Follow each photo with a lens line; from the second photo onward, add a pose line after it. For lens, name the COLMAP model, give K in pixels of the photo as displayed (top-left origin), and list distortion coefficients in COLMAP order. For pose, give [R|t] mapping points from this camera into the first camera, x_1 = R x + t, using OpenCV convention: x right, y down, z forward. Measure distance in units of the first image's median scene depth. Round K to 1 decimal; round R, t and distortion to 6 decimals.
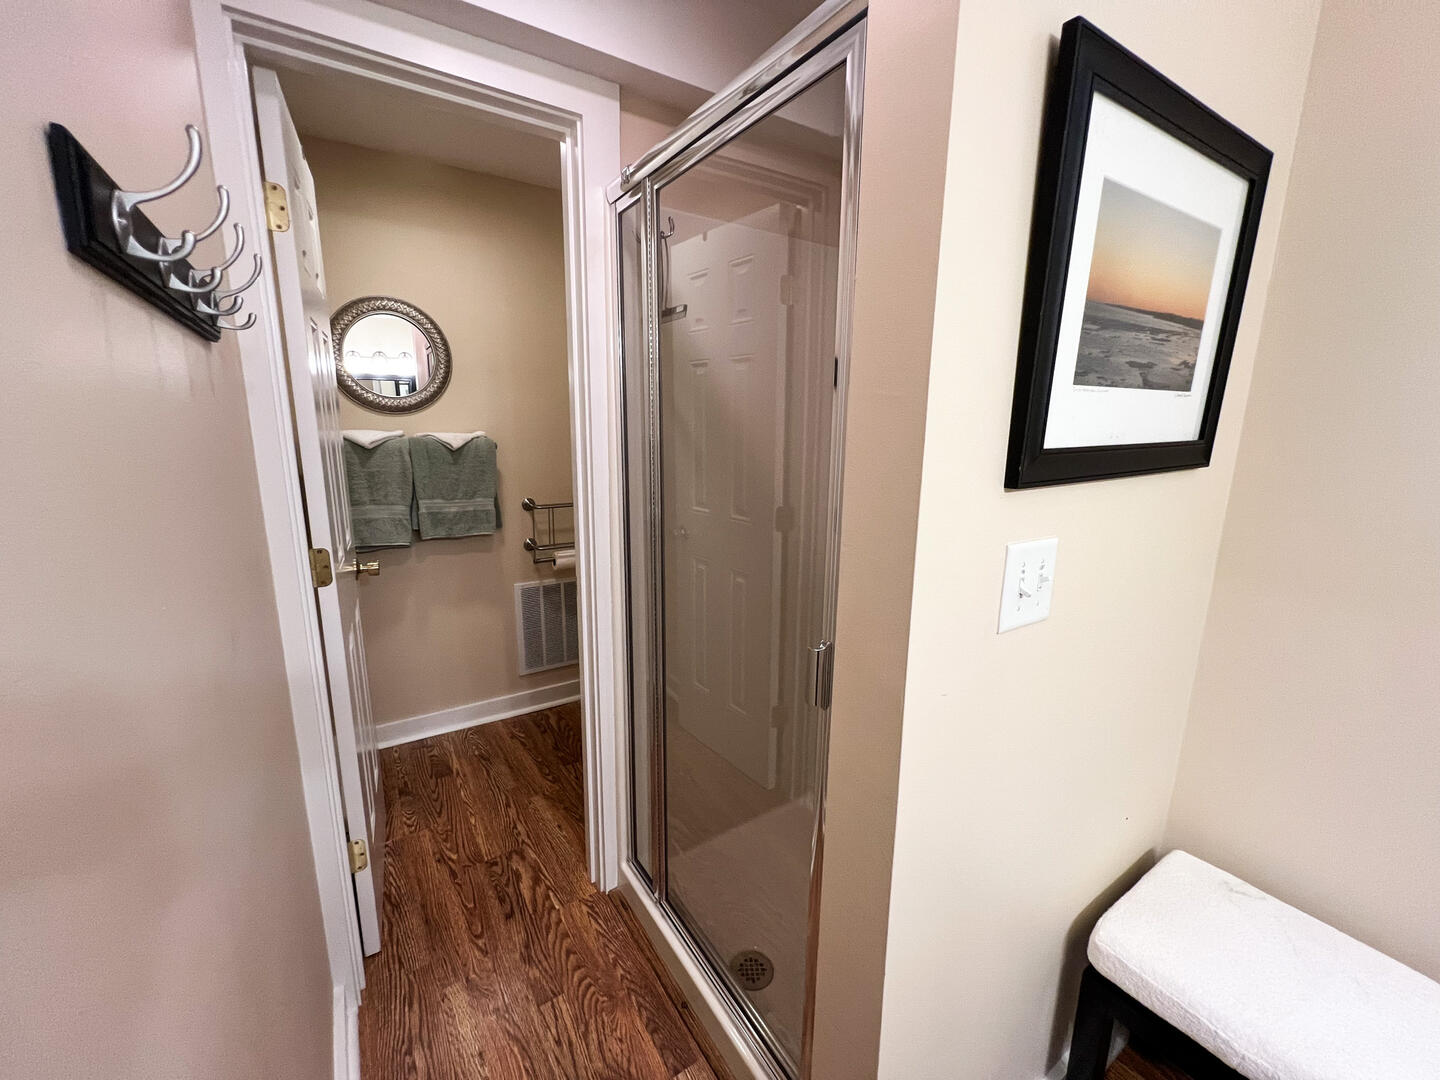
lens RADIAL K [[592.1, 0, 722.2], [0, 592.1, 542.3], [0, 0, 1]] dist [-0.007536, 0.000690]
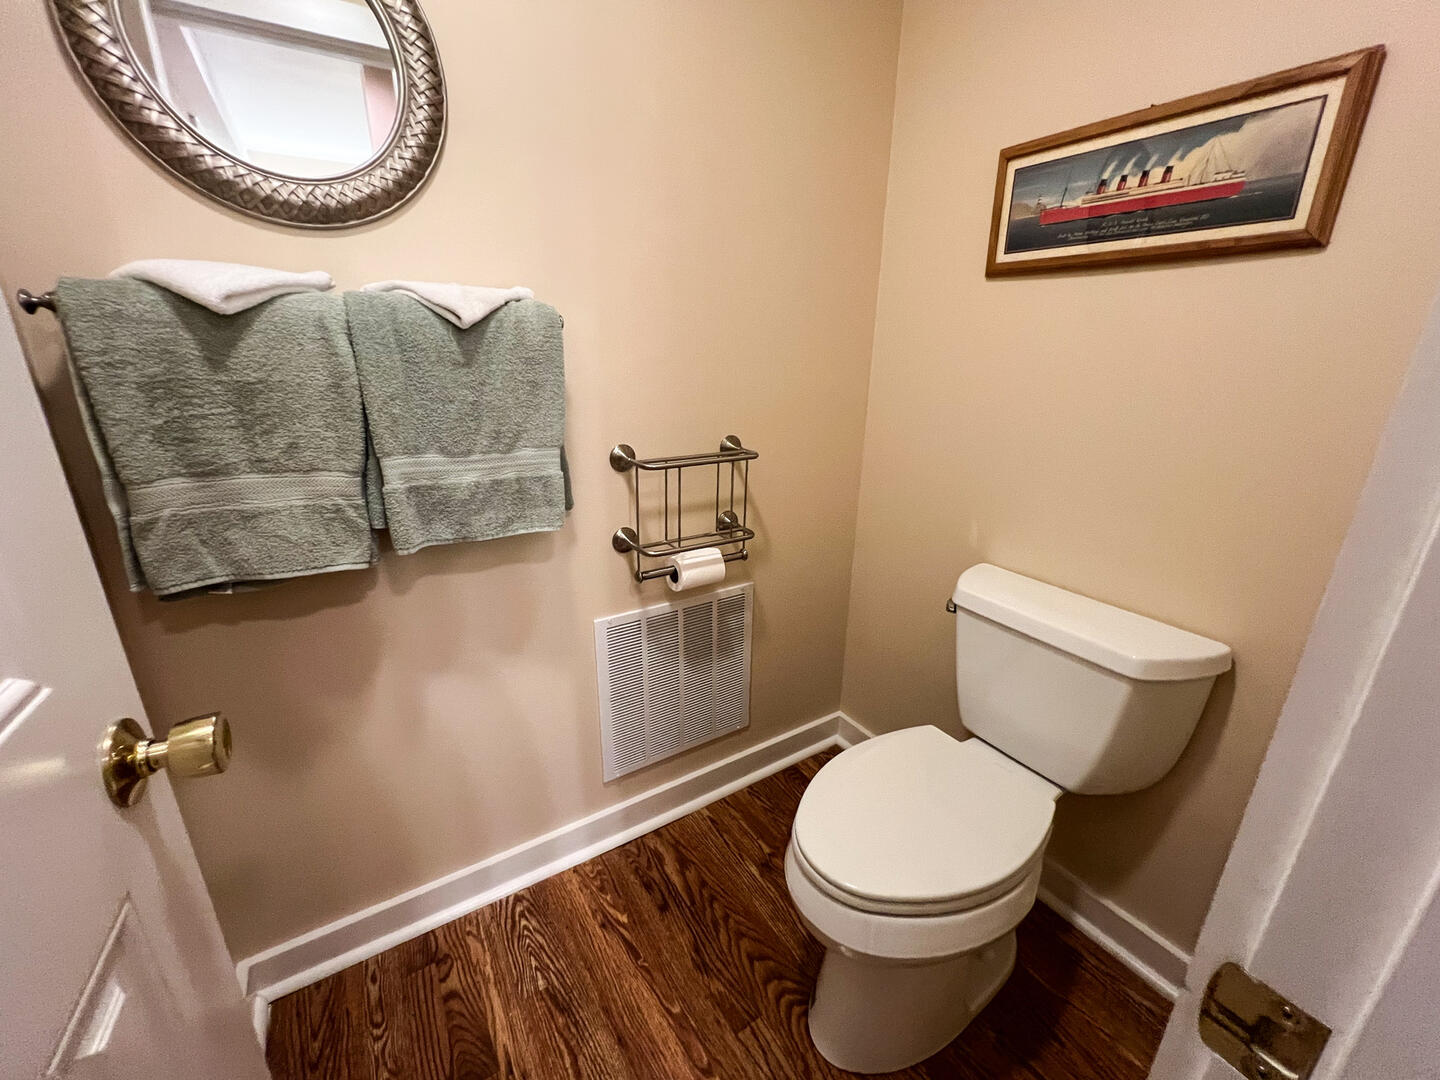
lens RADIAL K [[587.9, 0, 715.0], [0, 587.9, 539.1], [0, 0, 1]] dist [-0.002171, 0.000061]
pose [[0.999957, 0.001509, -0.009099, -0.279426], [-0.000418, 0.992922, 0.118770, -0.062203], [0.009214, -0.118761, 0.992880, 0.589392]]
